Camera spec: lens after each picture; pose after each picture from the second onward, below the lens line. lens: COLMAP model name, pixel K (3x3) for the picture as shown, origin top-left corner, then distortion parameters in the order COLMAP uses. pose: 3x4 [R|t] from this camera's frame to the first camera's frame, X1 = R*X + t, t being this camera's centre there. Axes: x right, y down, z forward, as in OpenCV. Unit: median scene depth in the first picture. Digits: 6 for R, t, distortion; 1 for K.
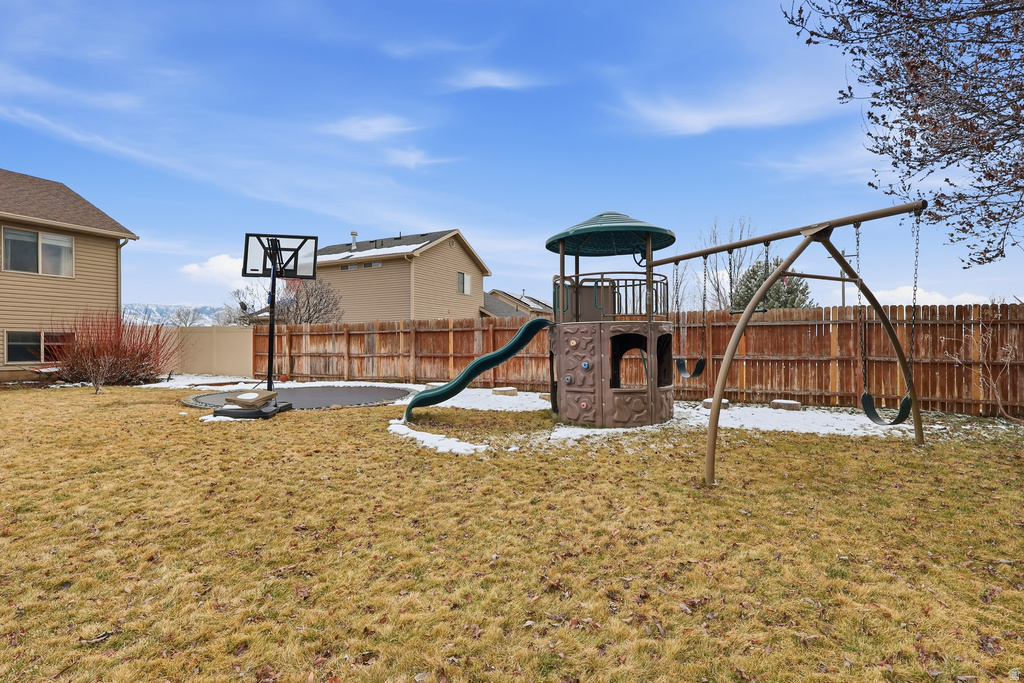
lens RADIAL K [[464.5, 0, 514.7], [0, 464.5, 339.6], [0, 0, 1]] dist [-0.001288, -0.000417]
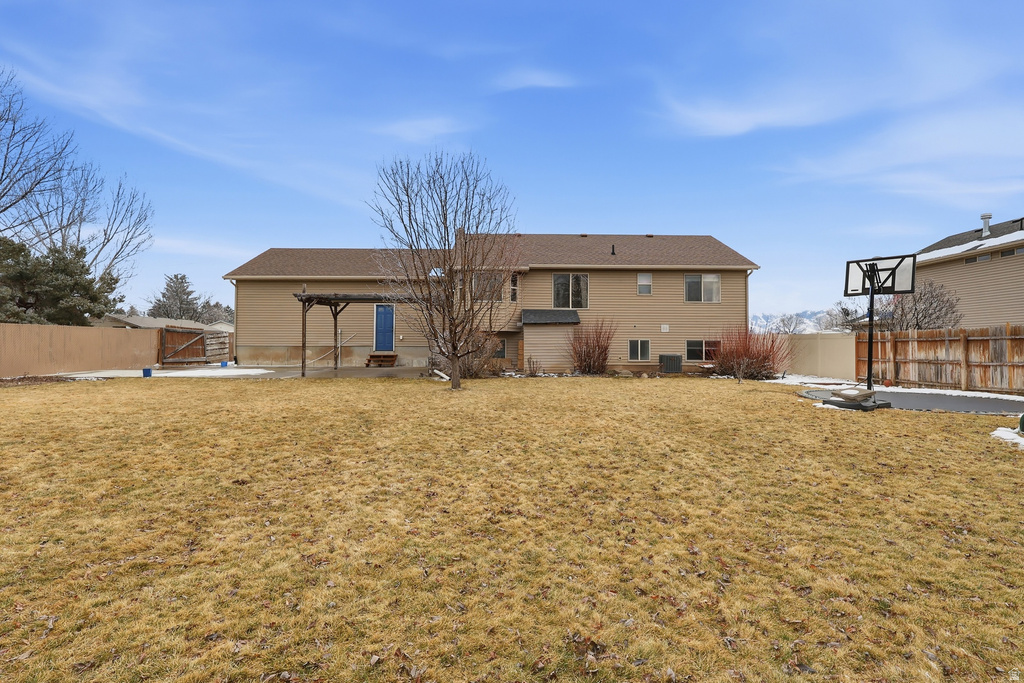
lens RADIAL K [[464.5, 0, 514.7], [0, 464.5, 339.6], [0, 0, 1]] dist [-0.001288, -0.000417]
pose [[0.408908, -0.011669, -0.912501, 0.114713], [0.004330, 0.999932, -0.010847, -0.006692], [0.912565, 0.000484, 0.408930, -0.193770]]
